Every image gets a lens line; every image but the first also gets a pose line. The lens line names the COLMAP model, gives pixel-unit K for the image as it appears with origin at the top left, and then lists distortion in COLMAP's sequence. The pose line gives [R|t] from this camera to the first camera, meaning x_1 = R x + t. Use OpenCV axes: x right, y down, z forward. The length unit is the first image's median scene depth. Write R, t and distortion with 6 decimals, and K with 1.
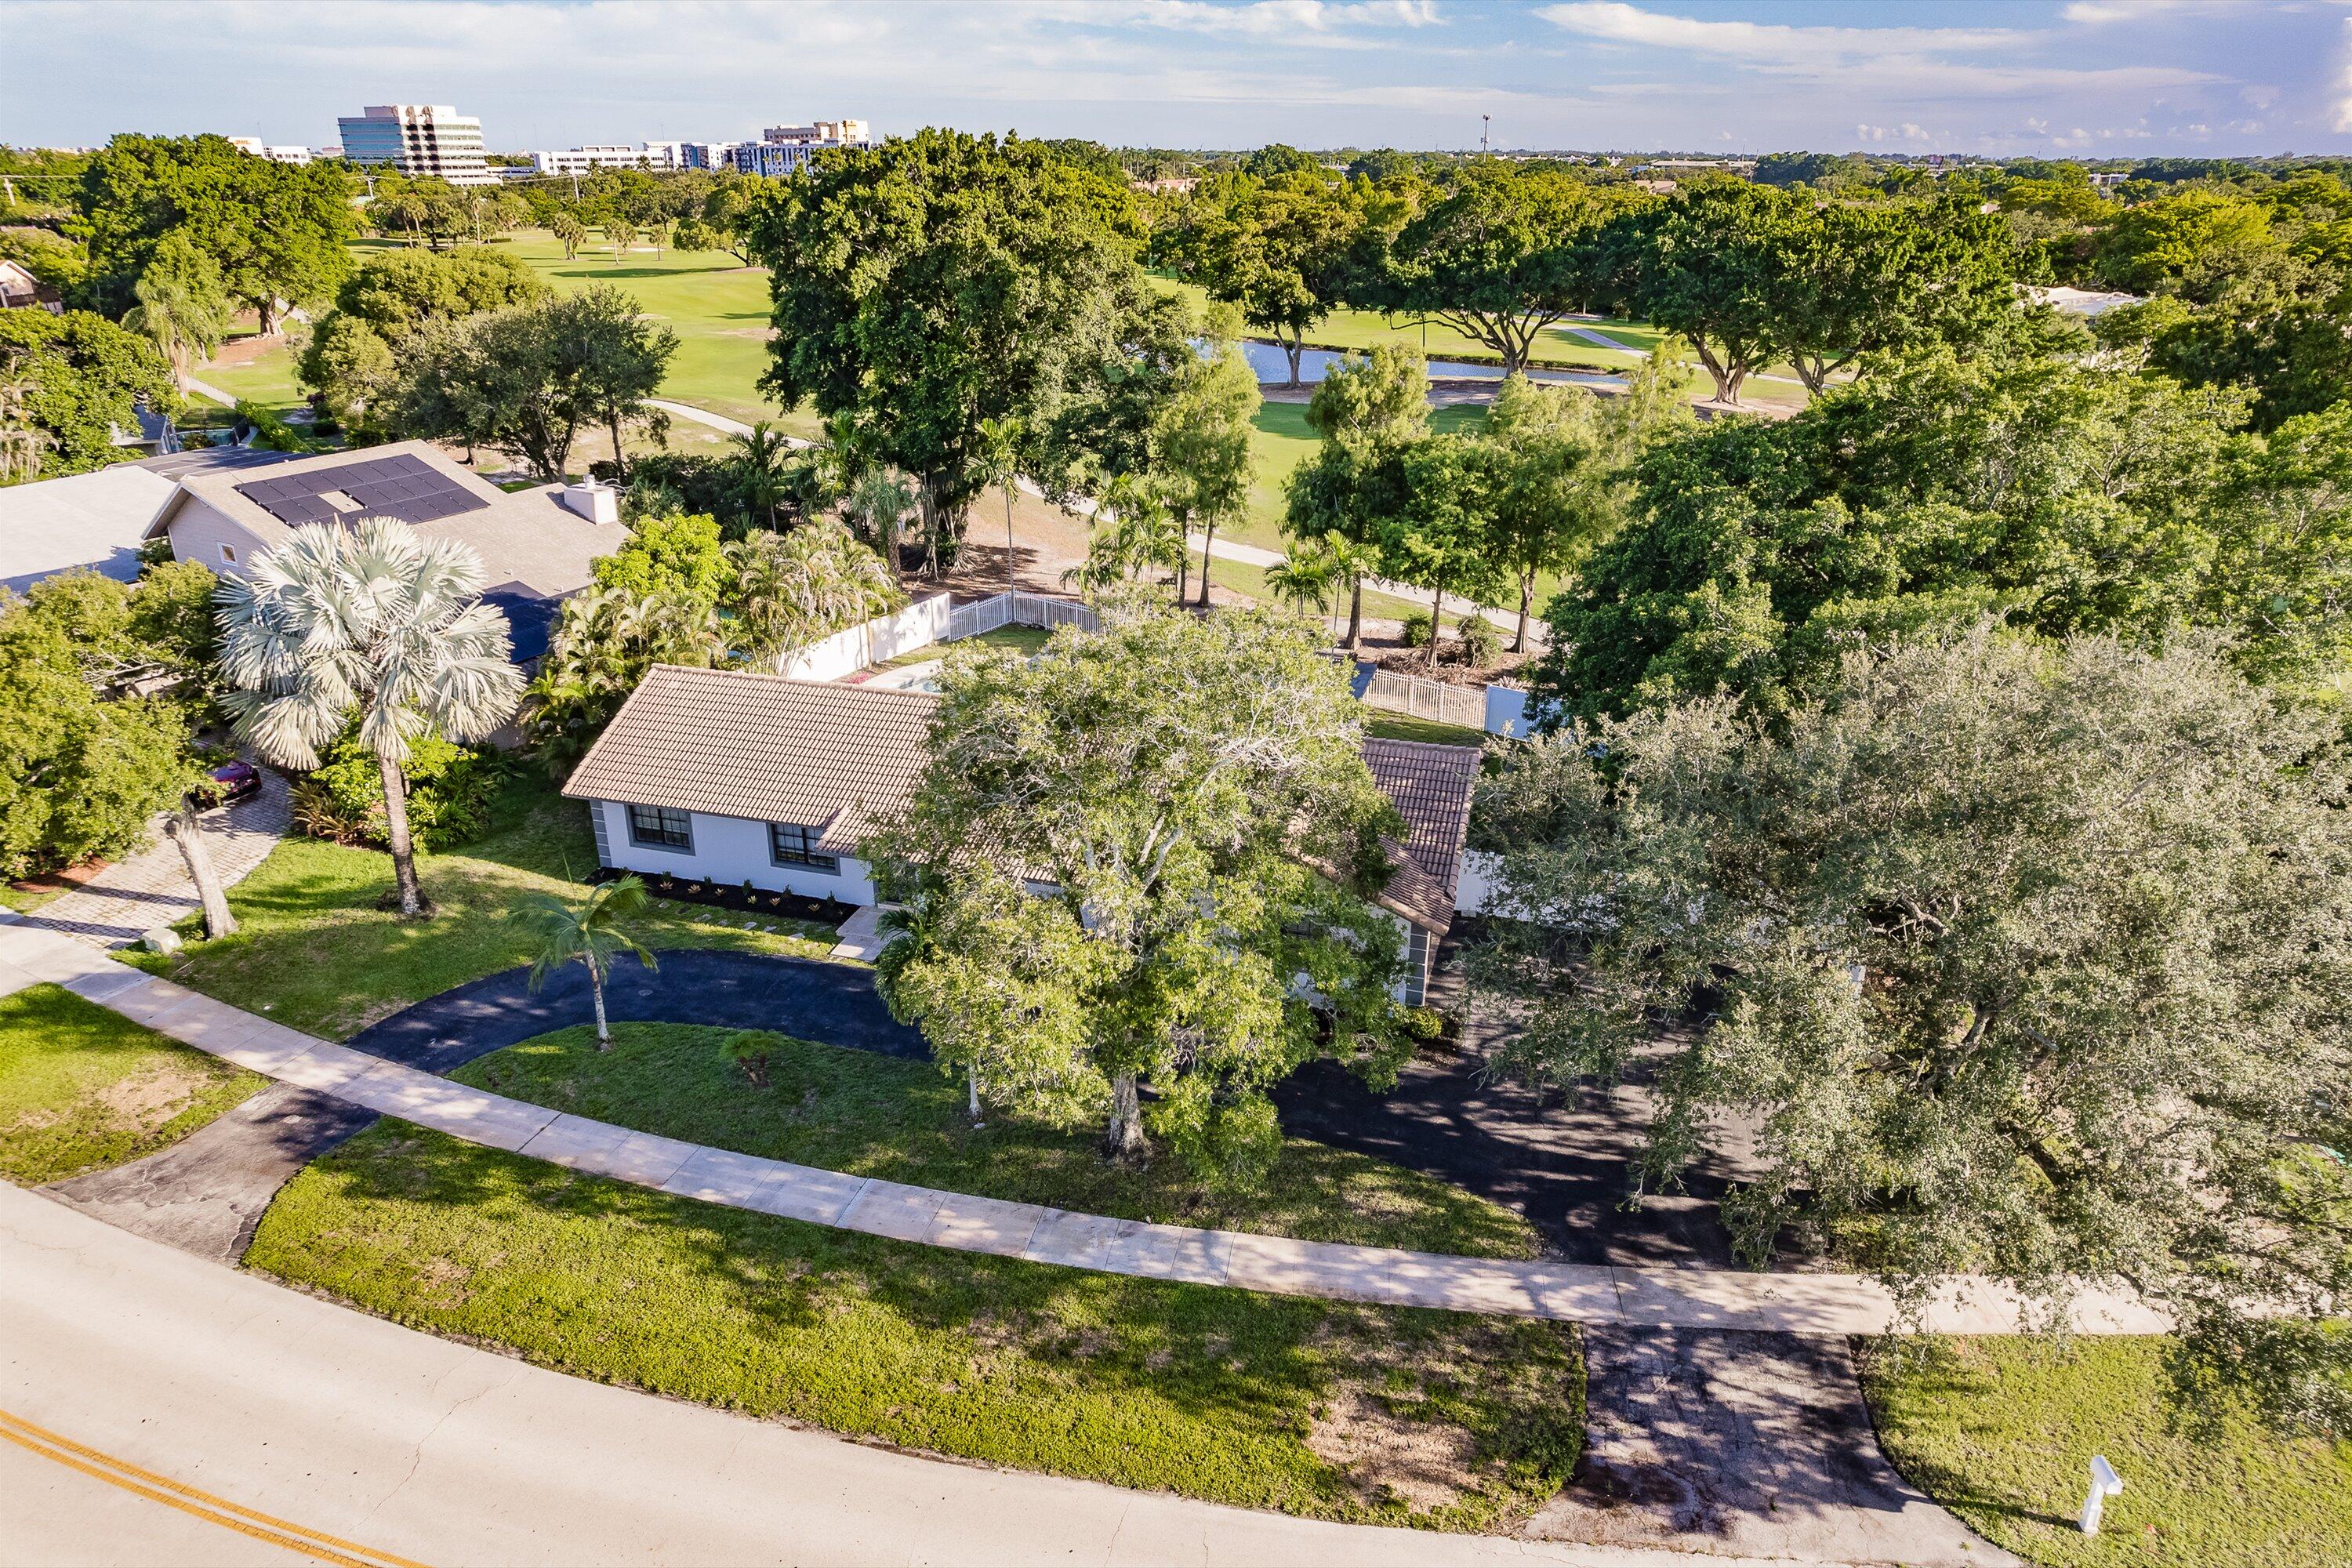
lens RADIAL K [[1566.5, 0, 1176.0], [0, 1566.5, 784.0], [0, 0, 1]] dist [-0.091927, 0.093121]
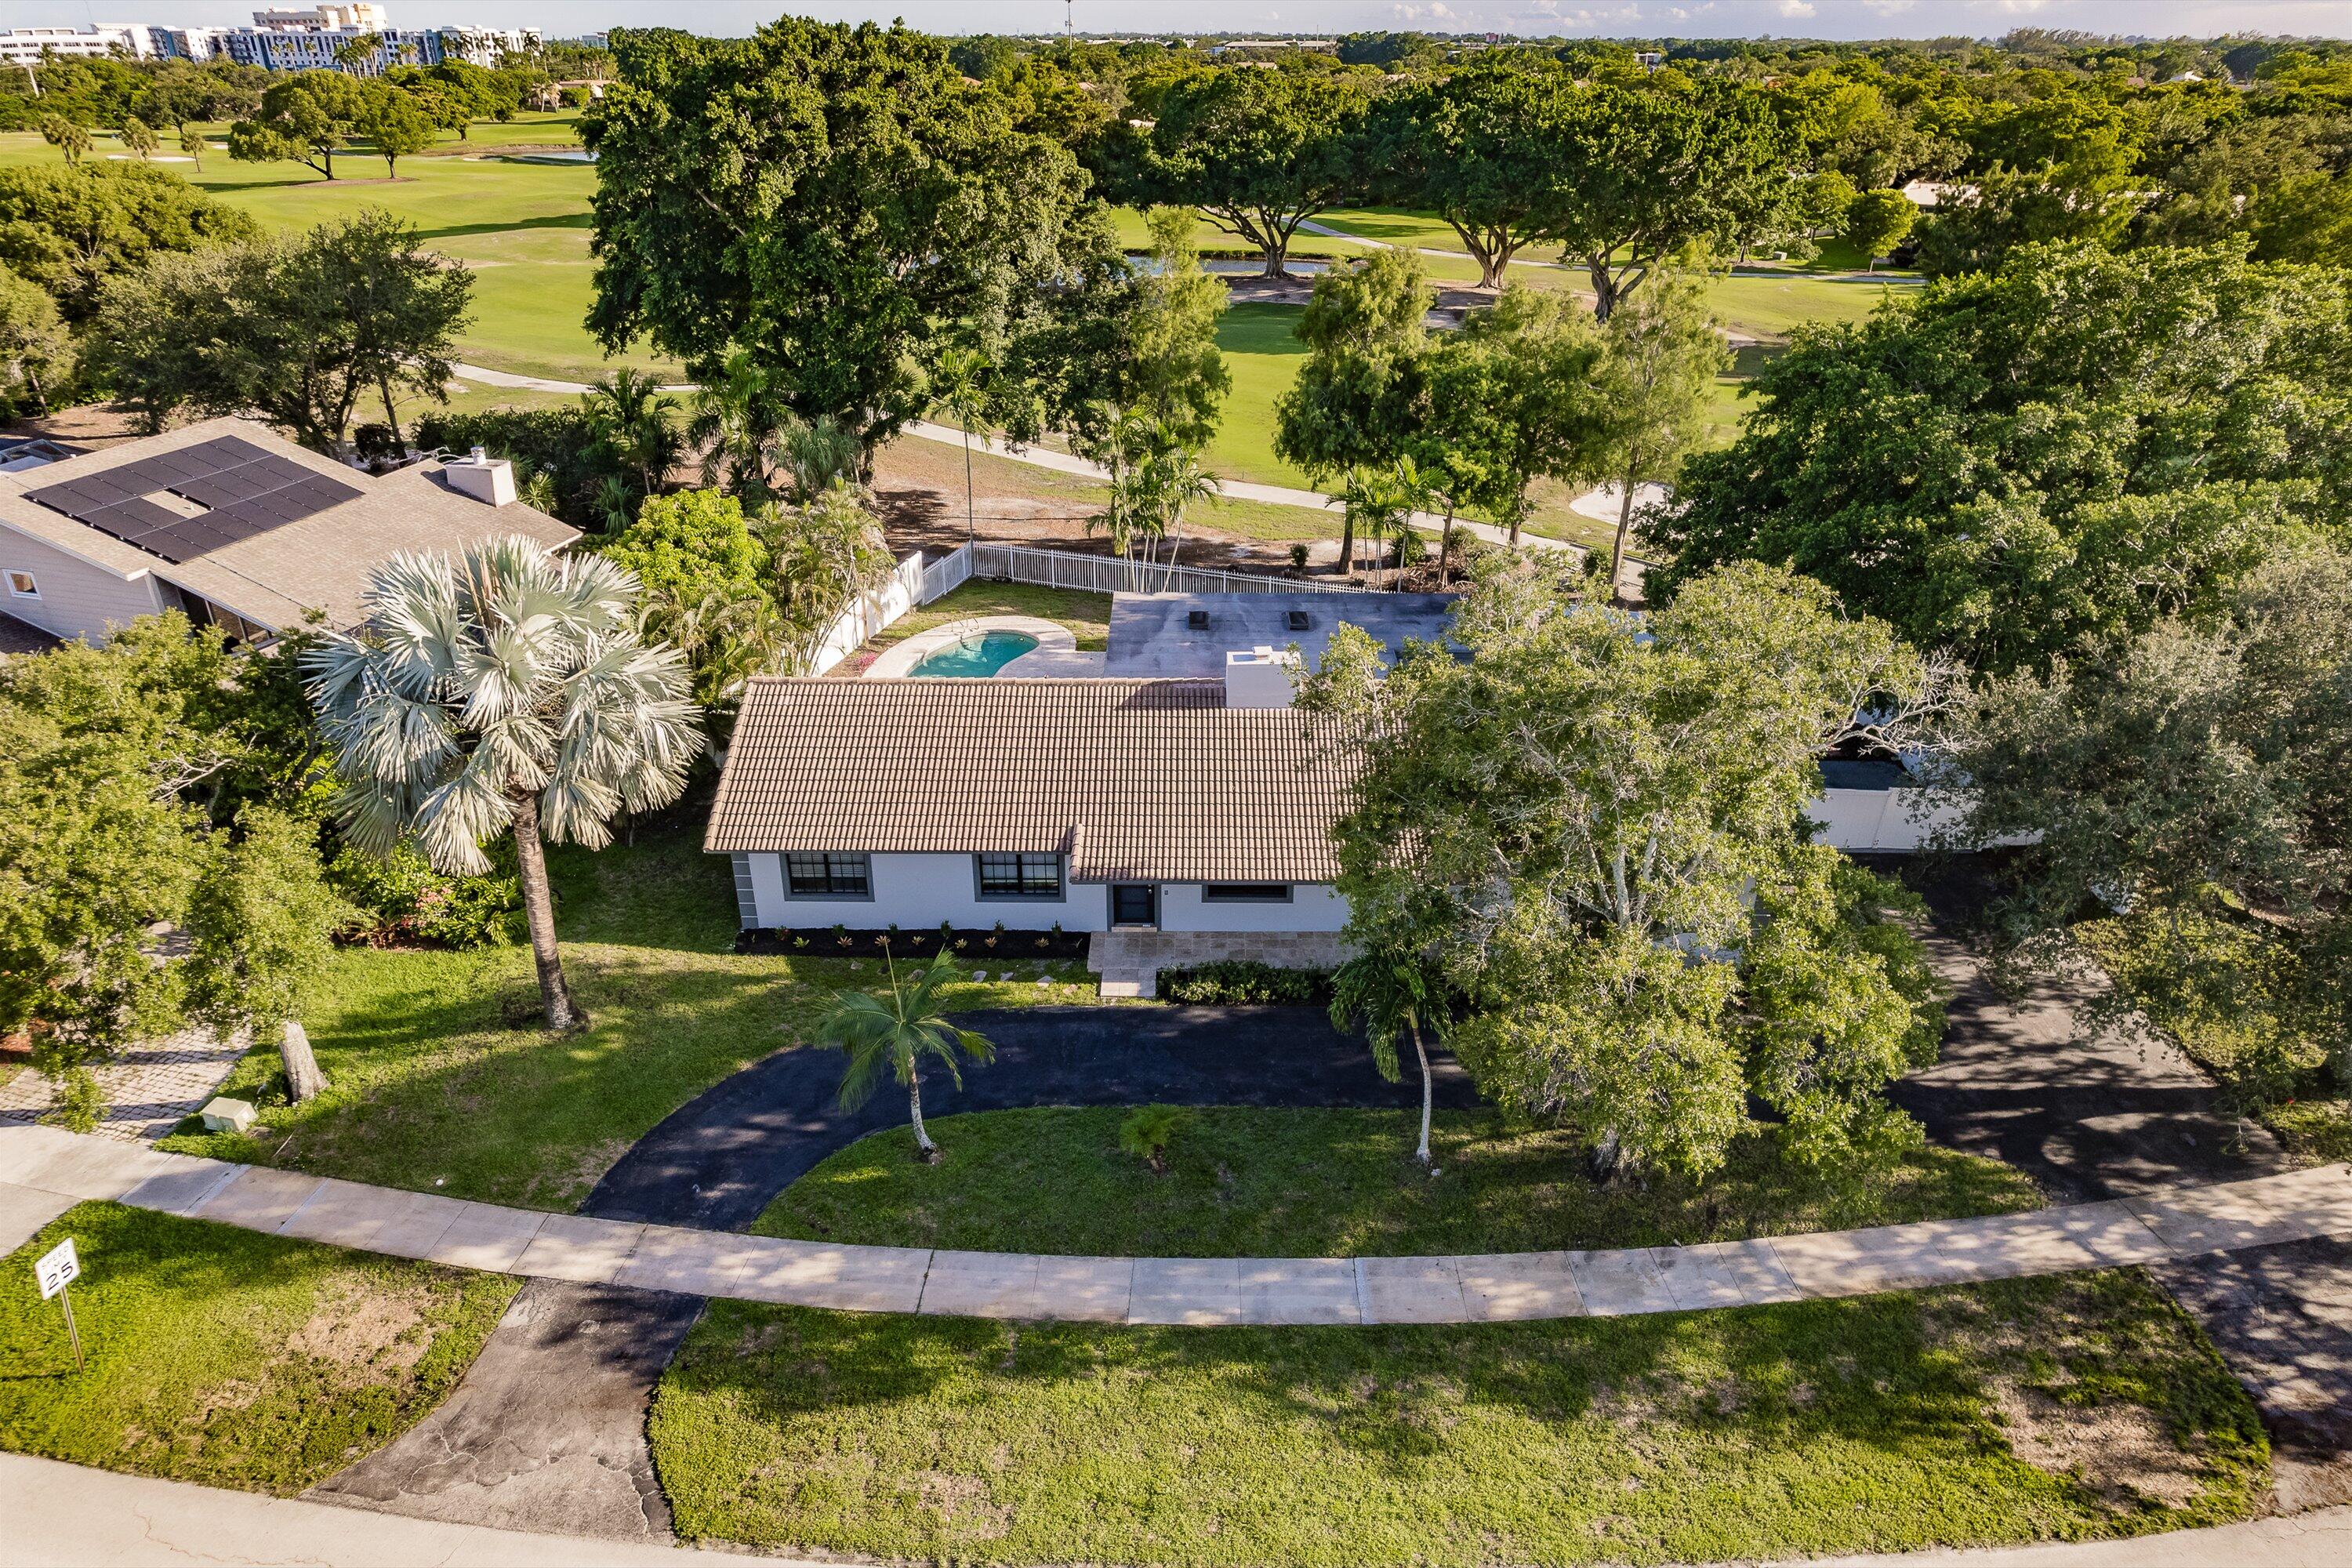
lens RADIAL K [[1566.5, 0, 1176.0], [0, 1566.5, 784.0], [0, 0, 1]] dist [-0.091927, 0.093121]
pose [[0.961568, -0.122223, 0.245861, -0.365799], [0.106253, 0.991333, 0.077256, -0.067388], [-0.253173, -0.048164, 0.966221, 0.150344]]
